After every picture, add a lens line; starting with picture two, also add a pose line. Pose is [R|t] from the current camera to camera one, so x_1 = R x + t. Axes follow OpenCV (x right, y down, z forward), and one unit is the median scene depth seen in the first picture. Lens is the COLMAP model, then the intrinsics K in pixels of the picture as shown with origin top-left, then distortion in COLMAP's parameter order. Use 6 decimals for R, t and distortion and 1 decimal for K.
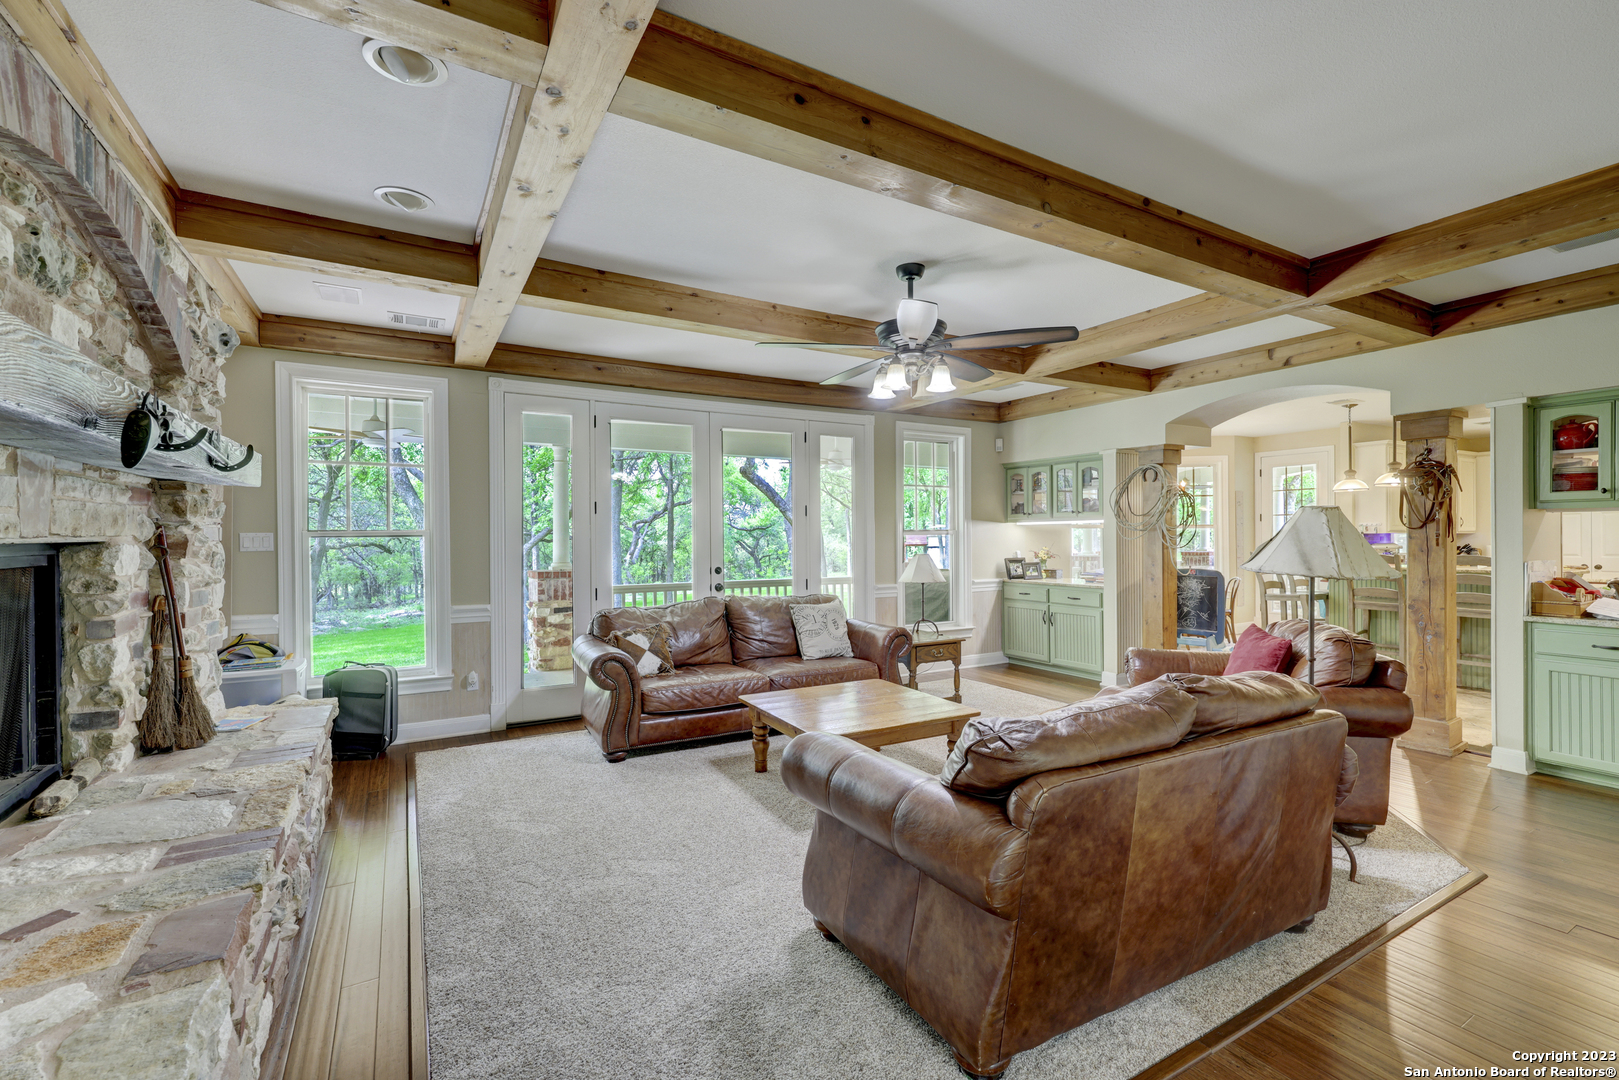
lens RADIAL K [[668.9, 0, 837.3], [0, 668.9, 534.6], [0, 0, 1]] dist [0.003591, -0.000456]
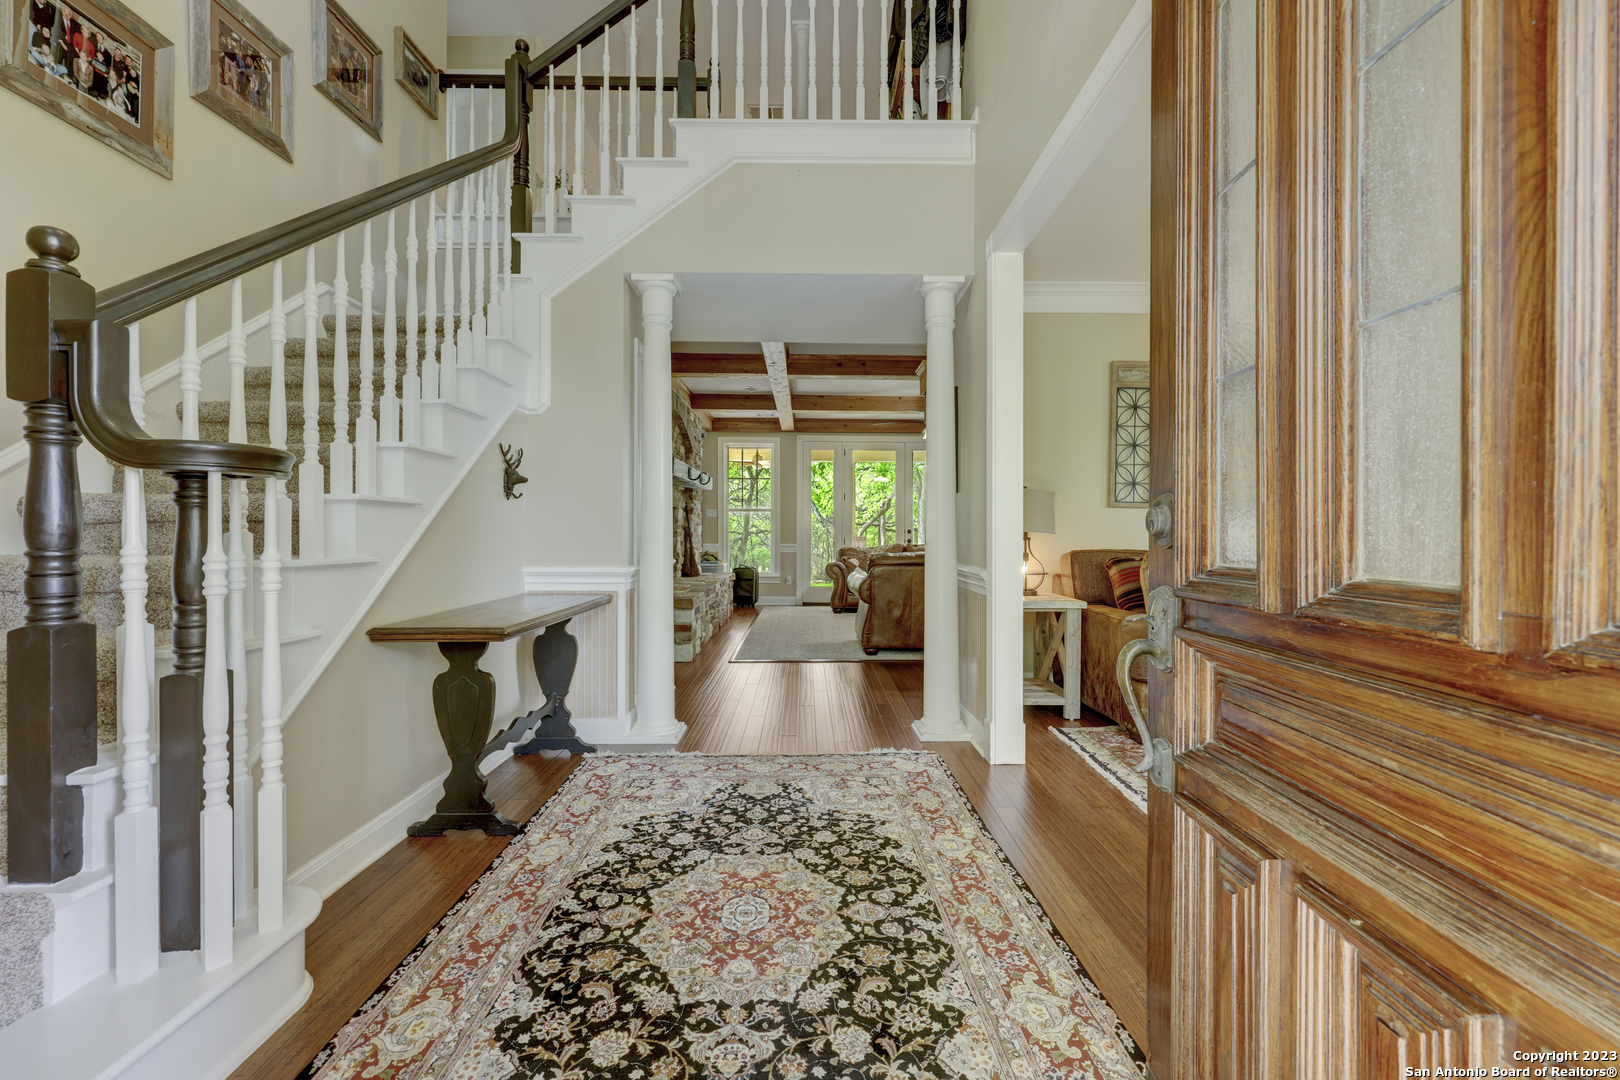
lens RADIAL K [[669.3, 0, 810.9], [0, 669.3, 537.1], [0, 0, 1]] dist [0.003591, -0.000456]
pose [[0.842325, 0.013343, -0.538805, 0.756114], [-0.009024, 0.999903, 0.010655, 0.070000], [0.538895, -0.004113, 0.842363, -0.860644]]
